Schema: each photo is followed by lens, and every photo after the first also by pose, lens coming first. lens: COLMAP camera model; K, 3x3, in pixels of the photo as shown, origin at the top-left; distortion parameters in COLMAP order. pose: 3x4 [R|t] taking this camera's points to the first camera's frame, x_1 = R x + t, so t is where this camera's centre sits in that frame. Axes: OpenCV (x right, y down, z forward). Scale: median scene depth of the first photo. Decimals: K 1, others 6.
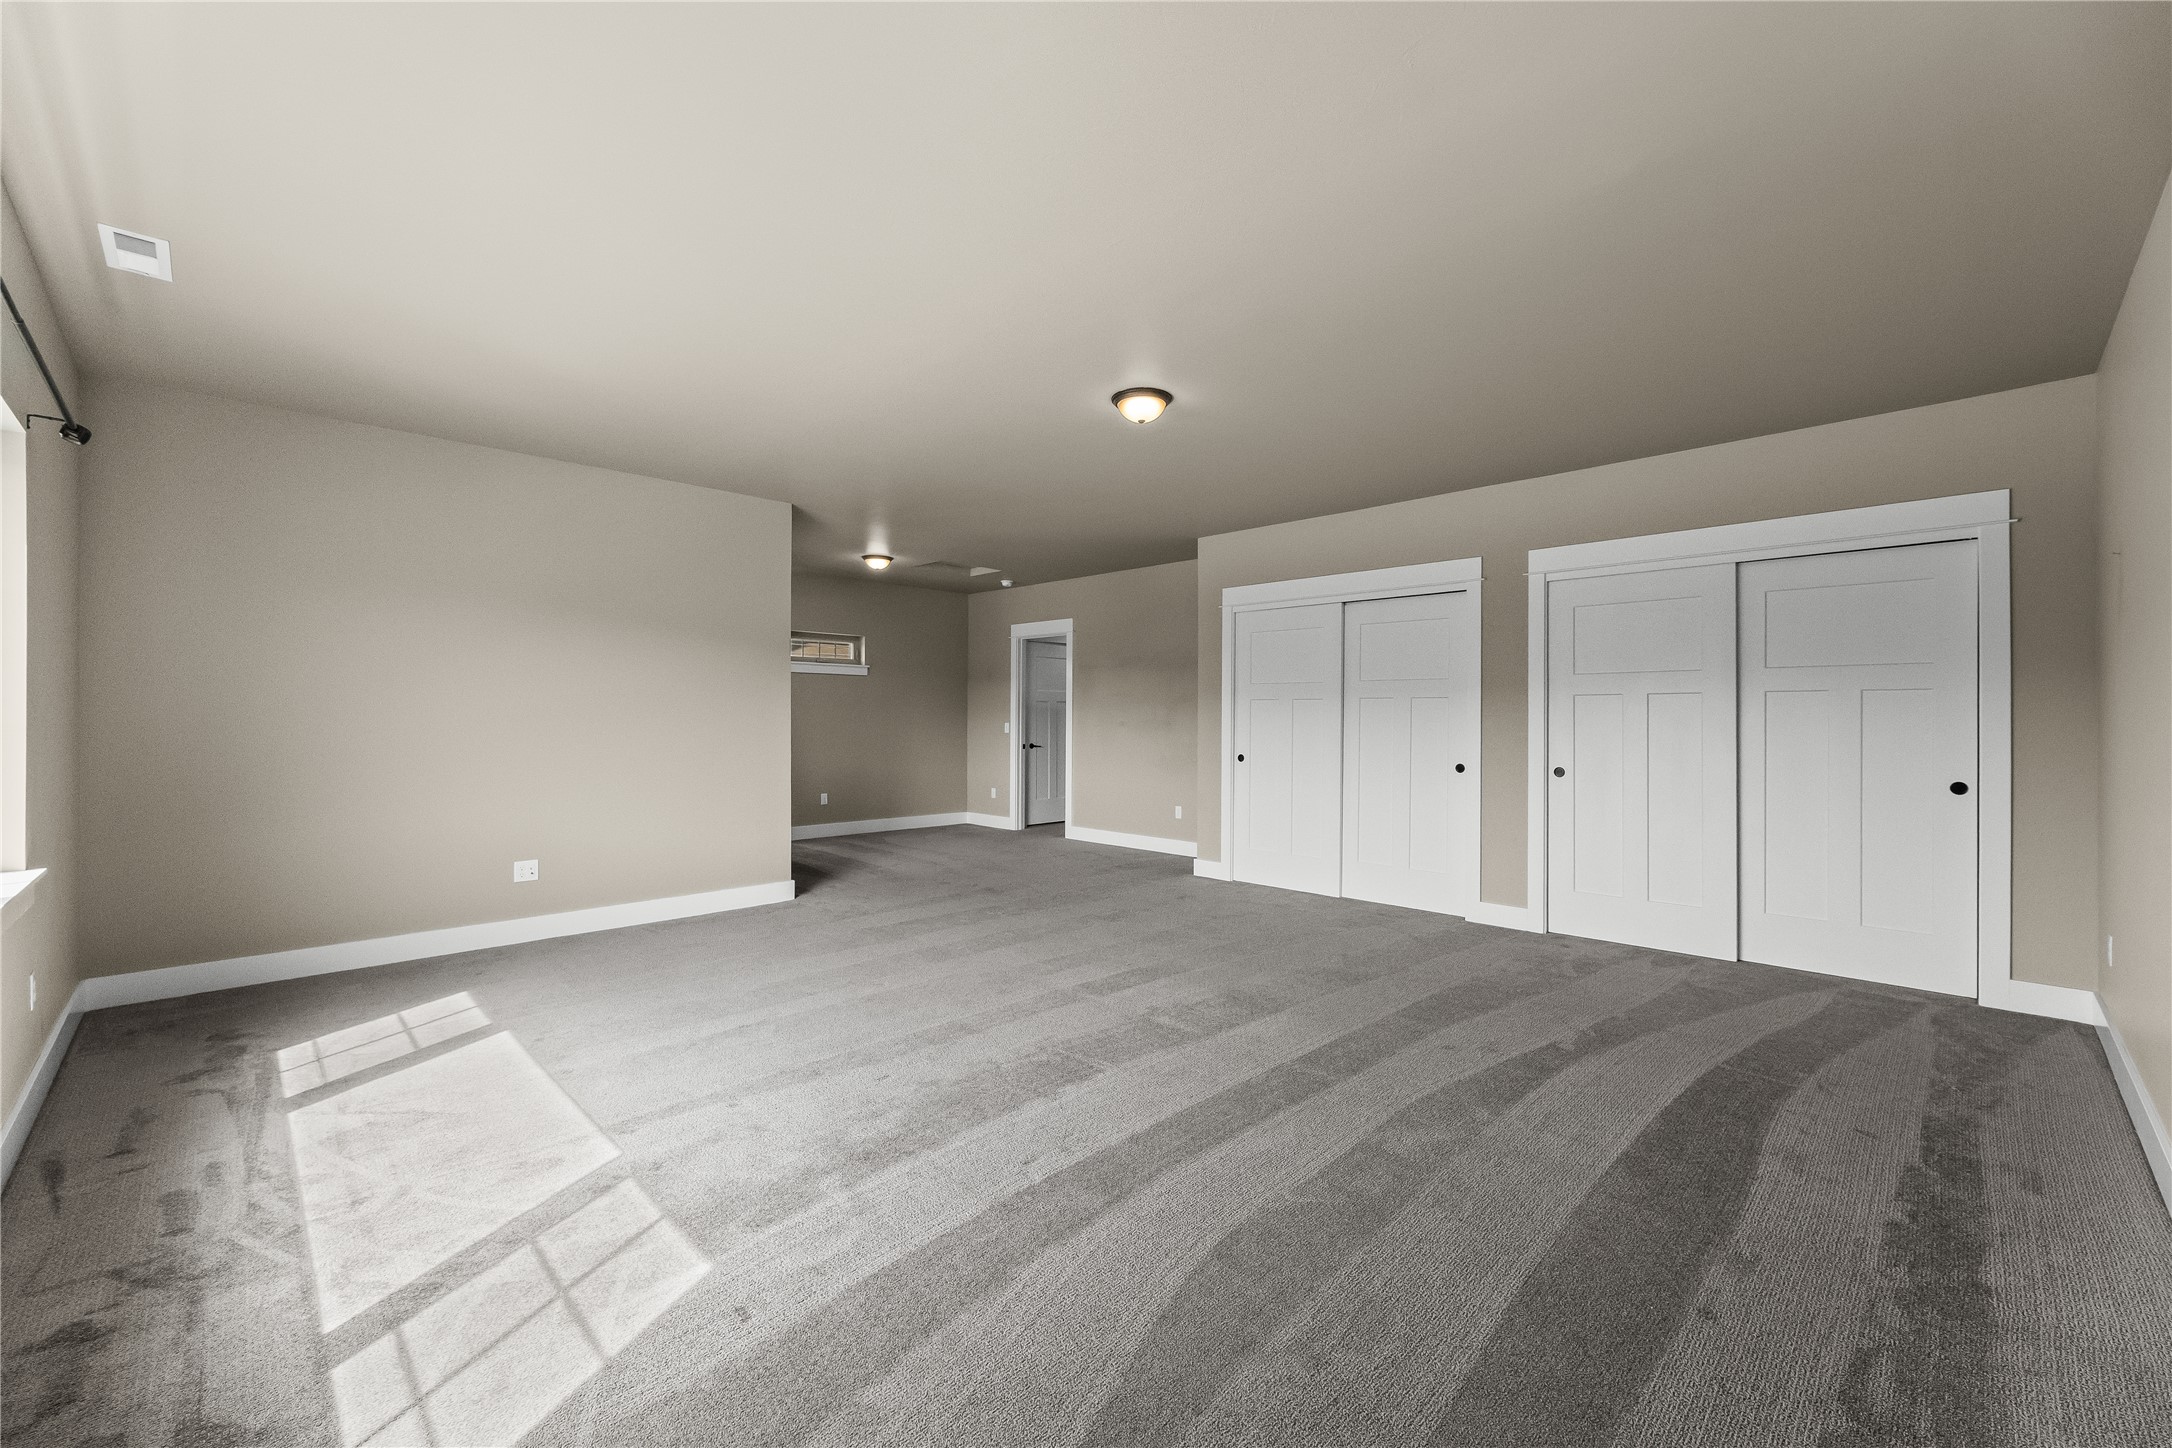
lens RADIAL K [[870.4, 0, 1109.2], [0, 870.4, 718.4], [0, 0, 1]] dist [-0.000069, -0.000871]
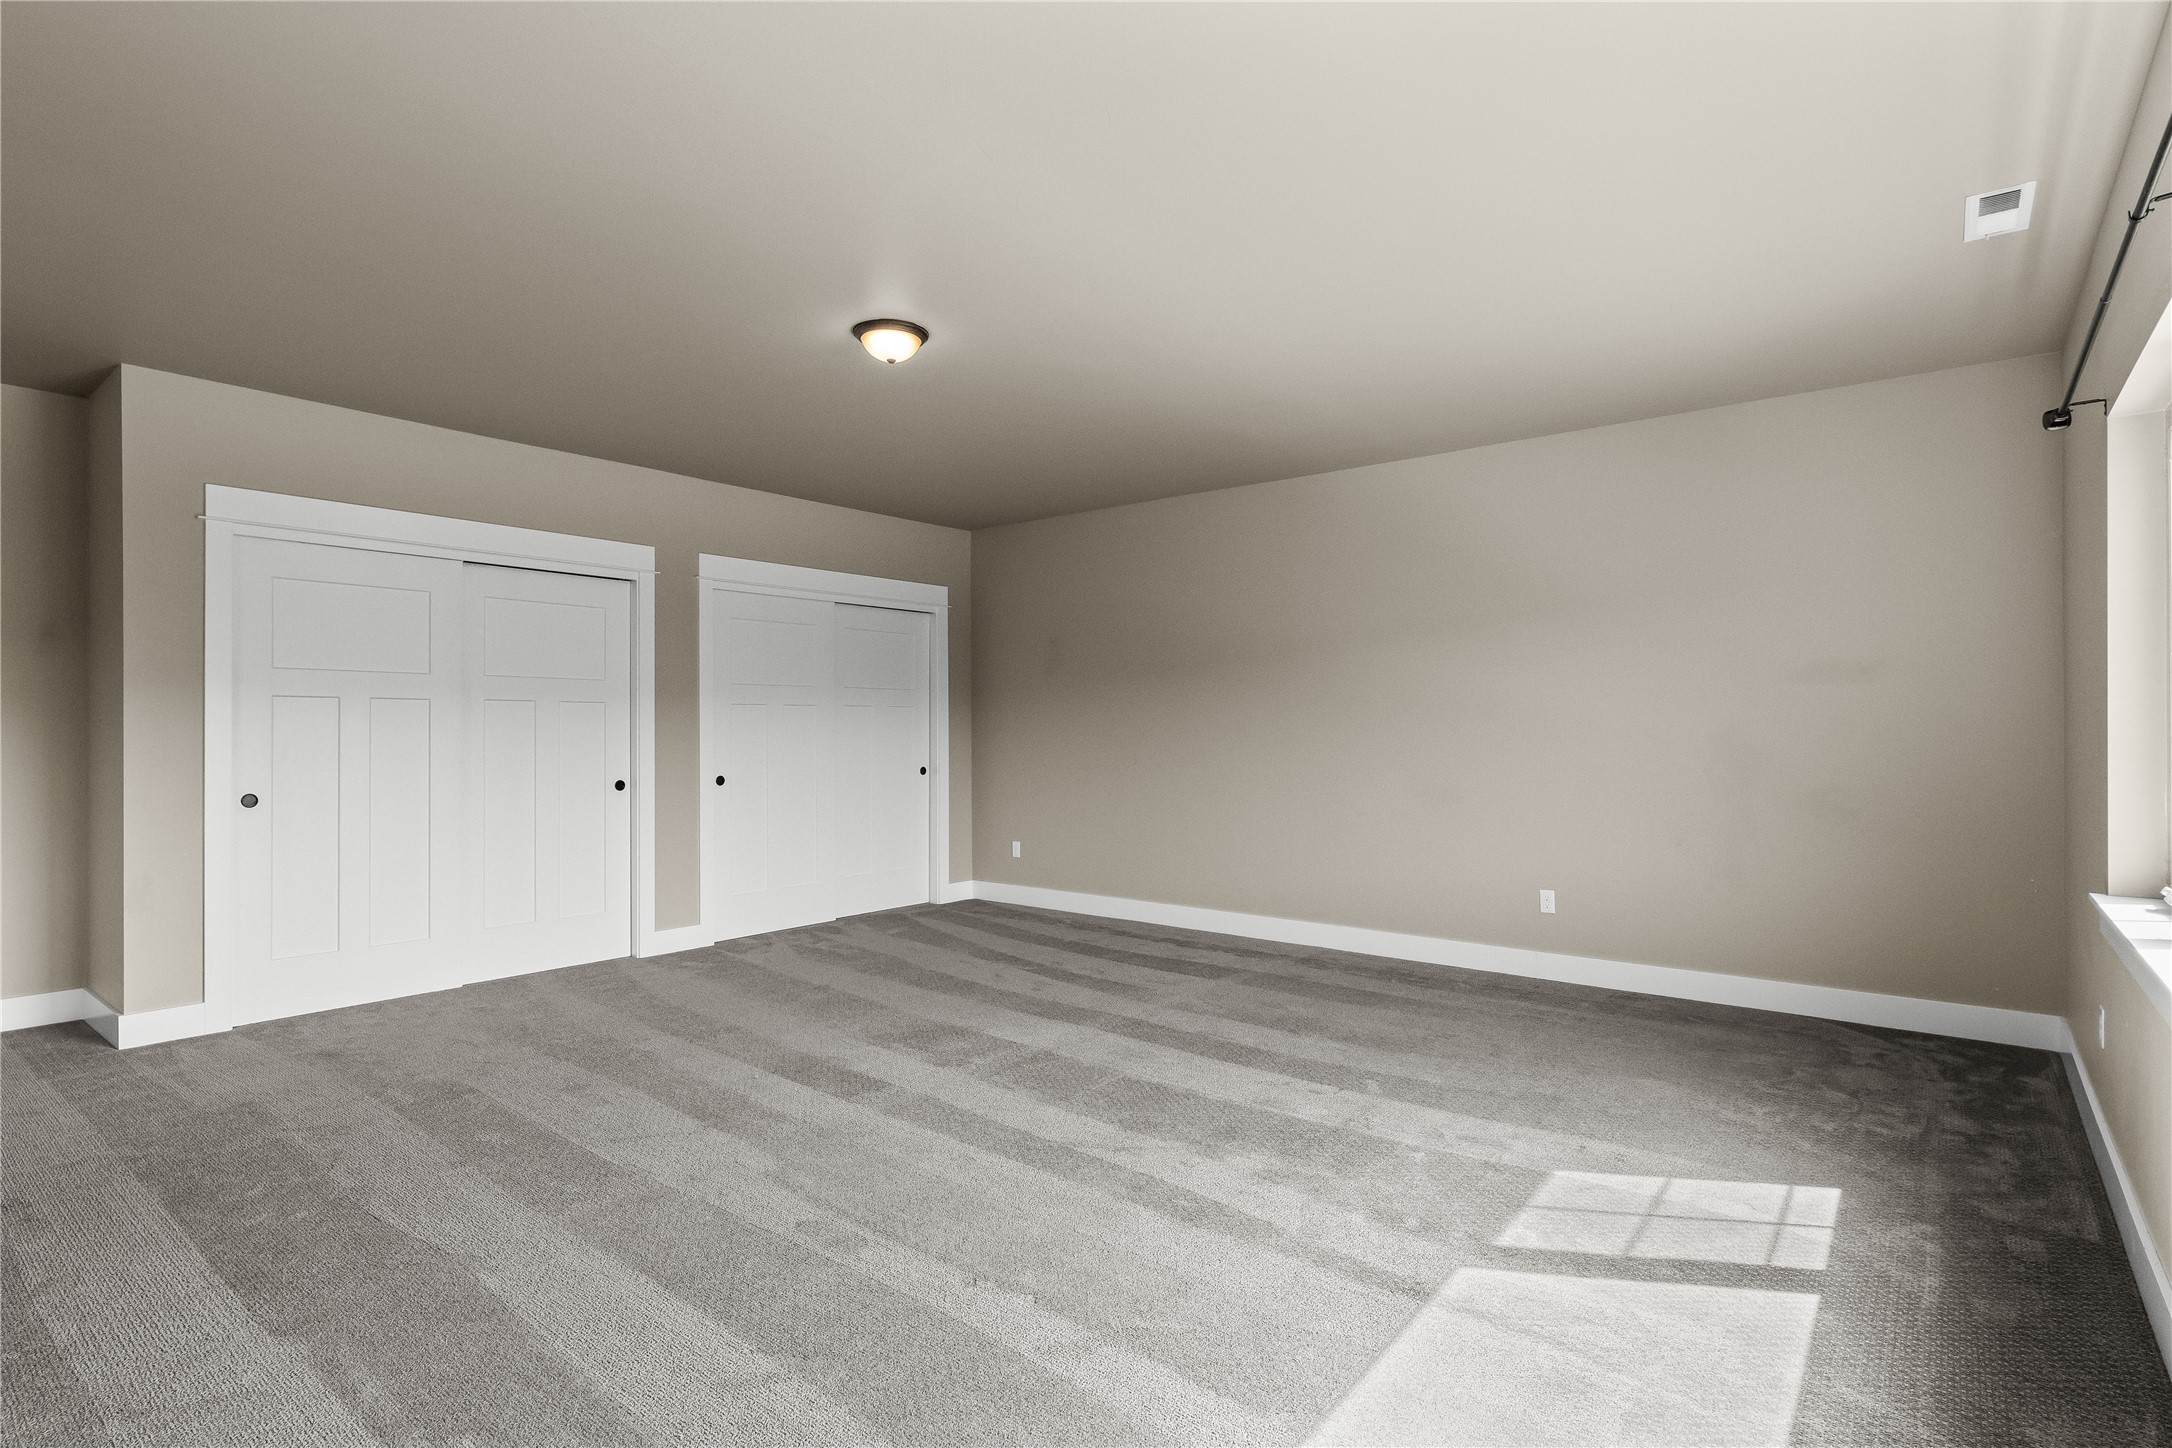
lens RADIAL K [[1039.8, 0, 1086.0], [0, 1039.8, 724.0], [0, 0, 1]] dist [-0.019665, -0.000189]
pose [[-0.098069, 0.001862, 0.995178, -0.703386], [0.003664, 0.999992, -0.001510, -0.000533], [-0.995173, 0.003499, -0.098075, 0.686495]]
